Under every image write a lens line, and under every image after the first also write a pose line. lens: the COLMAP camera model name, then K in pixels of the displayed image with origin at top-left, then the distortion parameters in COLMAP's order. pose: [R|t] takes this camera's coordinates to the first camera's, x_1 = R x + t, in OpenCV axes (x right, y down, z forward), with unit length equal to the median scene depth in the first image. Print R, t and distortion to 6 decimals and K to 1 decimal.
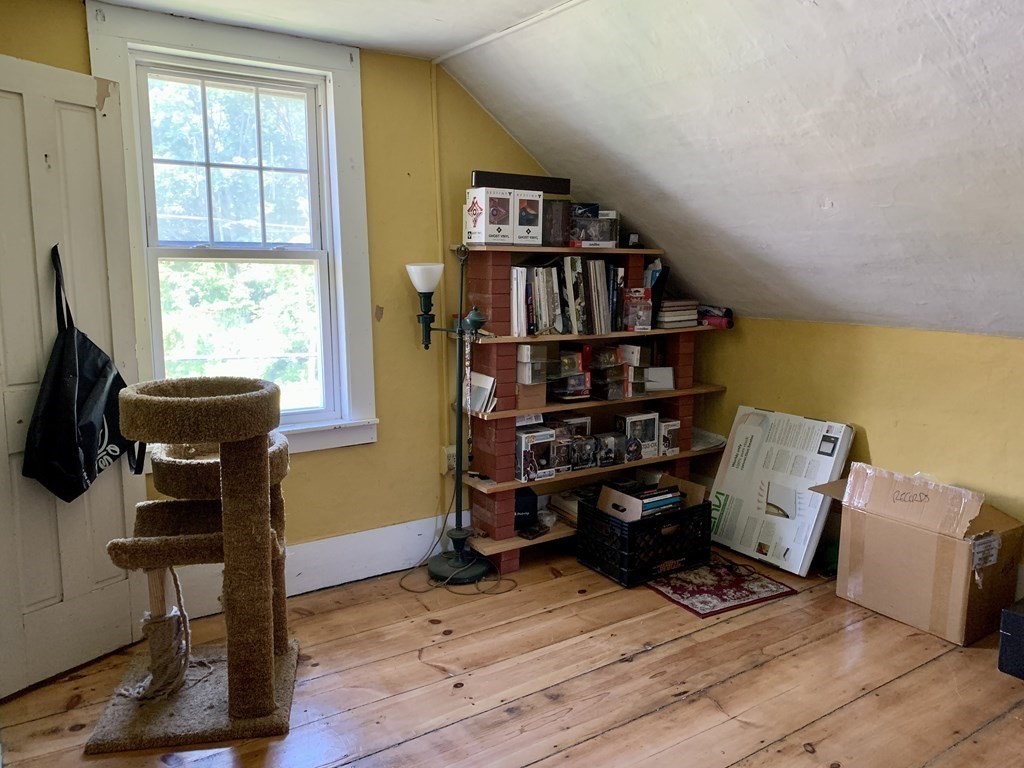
lens RADIAL K [[784.5, 0, 512.7], [0, 784.5, 382.5], [0, 0, 1]] dist [0.010880, -0.002858]
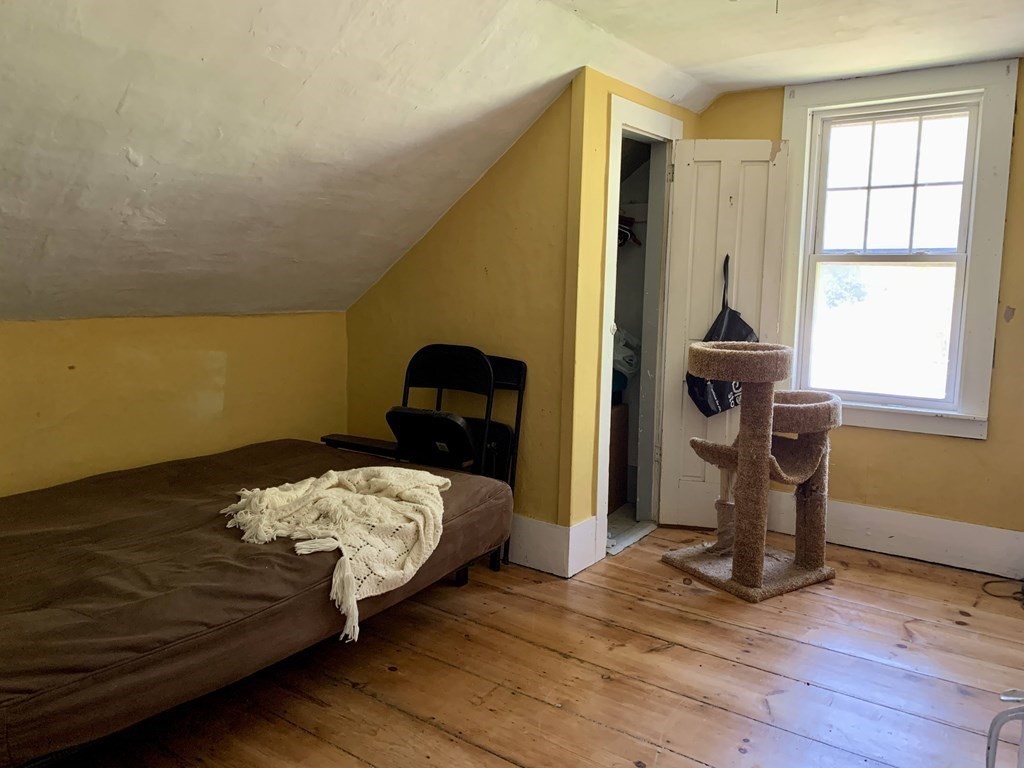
lens RADIAL K [[784.5, 0, 512.3], [0, 784.5, 384.1], [0, 0, 1]] dist [0.010880, -0.002858]
pose [[0.351348, 0.128901, -0.927329, 0.612907], [-0.145517, 0.985959, 0.081916, 0.011610], [0.924867, 0.106161, 0.365171, 0.049225]]
